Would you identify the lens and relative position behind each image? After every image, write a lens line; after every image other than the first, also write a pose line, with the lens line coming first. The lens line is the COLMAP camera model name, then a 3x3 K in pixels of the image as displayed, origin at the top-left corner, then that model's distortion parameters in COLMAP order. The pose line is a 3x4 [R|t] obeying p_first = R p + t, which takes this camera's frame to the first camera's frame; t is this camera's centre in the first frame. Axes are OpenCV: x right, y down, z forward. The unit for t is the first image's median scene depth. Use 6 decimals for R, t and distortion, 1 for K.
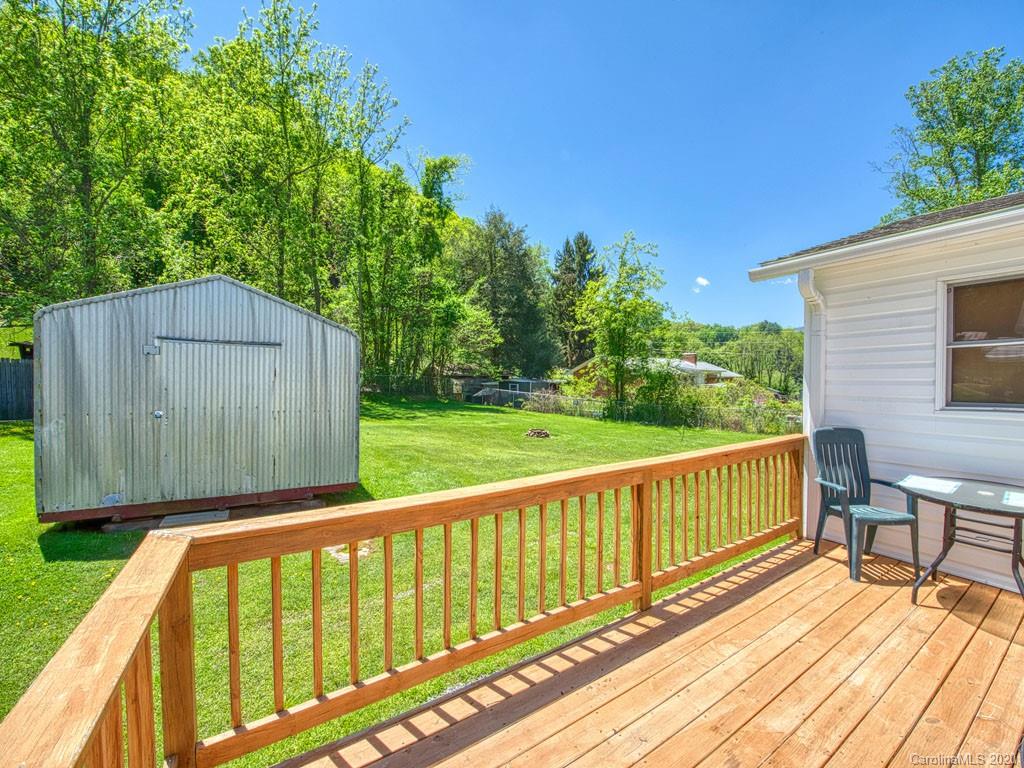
lens RADIAL K [[410.0, 0, 512.0], [0, 410.0, 384.0], [0, 0, 1]] dist [-0.017331, -0.000402]
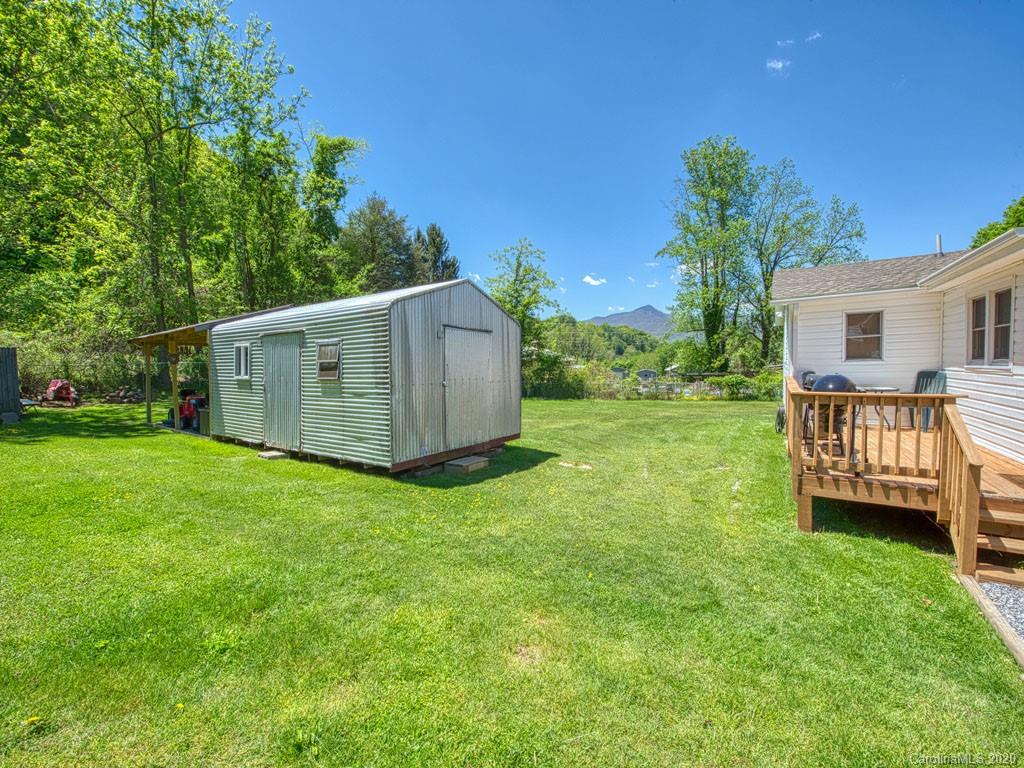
lens RADIAL K [[410.0, 0, 512.0], [0, 410.0, 384.0], [0, 0, 1]] dist [-0.017331, -0.000402]
pose [[0.904153, -0.041344, 0.425204, -0.226530], [0.029496, 0.998972, 0.034415, 0.006359], [-0.426190, -0.018575, 0.904443, -0.053011]]
